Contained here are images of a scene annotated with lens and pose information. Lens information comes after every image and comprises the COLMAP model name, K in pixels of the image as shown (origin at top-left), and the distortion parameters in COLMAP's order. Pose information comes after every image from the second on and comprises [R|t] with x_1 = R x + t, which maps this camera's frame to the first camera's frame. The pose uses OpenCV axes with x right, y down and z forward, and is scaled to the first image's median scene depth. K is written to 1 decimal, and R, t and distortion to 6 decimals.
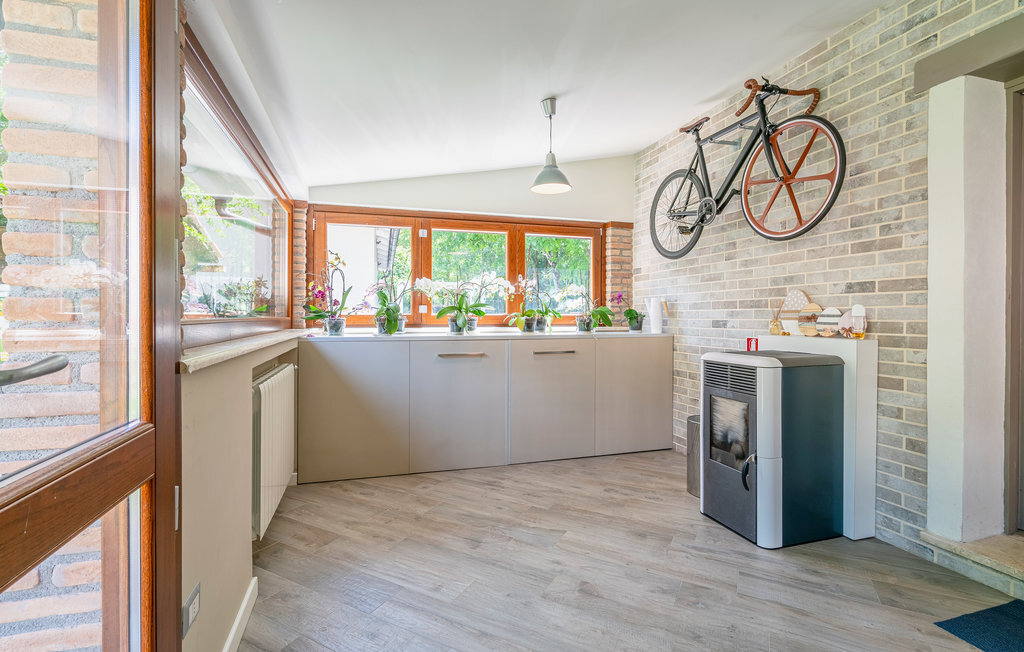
lens RADIAL K [[473.4, 0, 512.1], [0, 473.4, 319.7], [0, 0, 1]] dist [-0.006433, 0.000730]
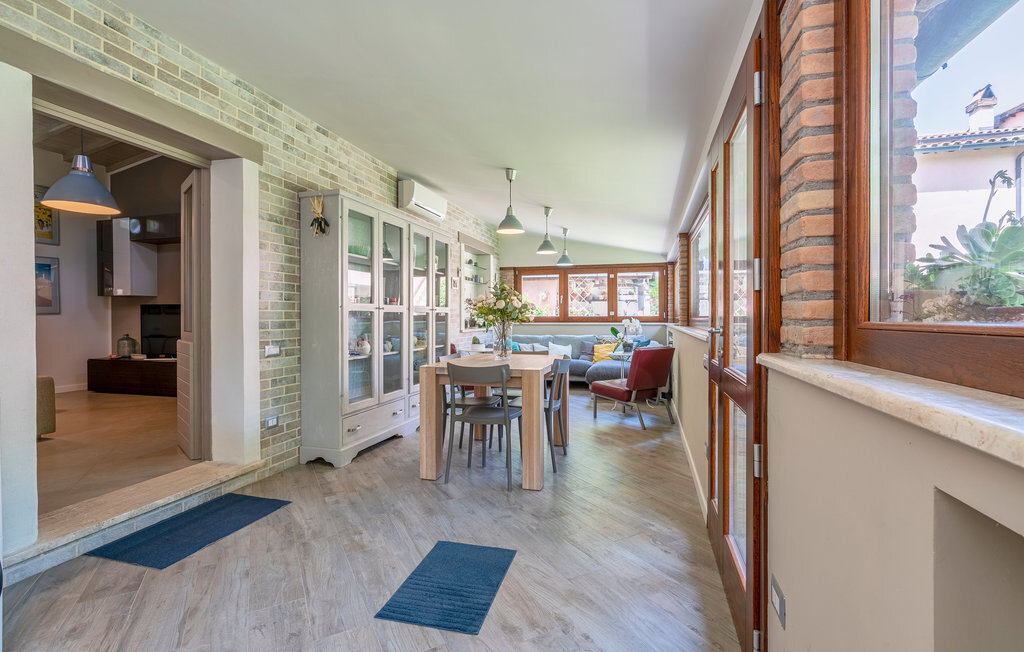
lens RADIAL K [[473.4, 0, 512.1], [0, 473.4, 321.5], [0, 0, 1]] dist [-0.006433, 0.000730]
pose [[-0.842971, -0.001954, 0.537956, -0.477312], [0.007473, 0.999854, 0.015342, -0.004666], [-0.537908, 0.016954, -0.842833, 1.411652]]
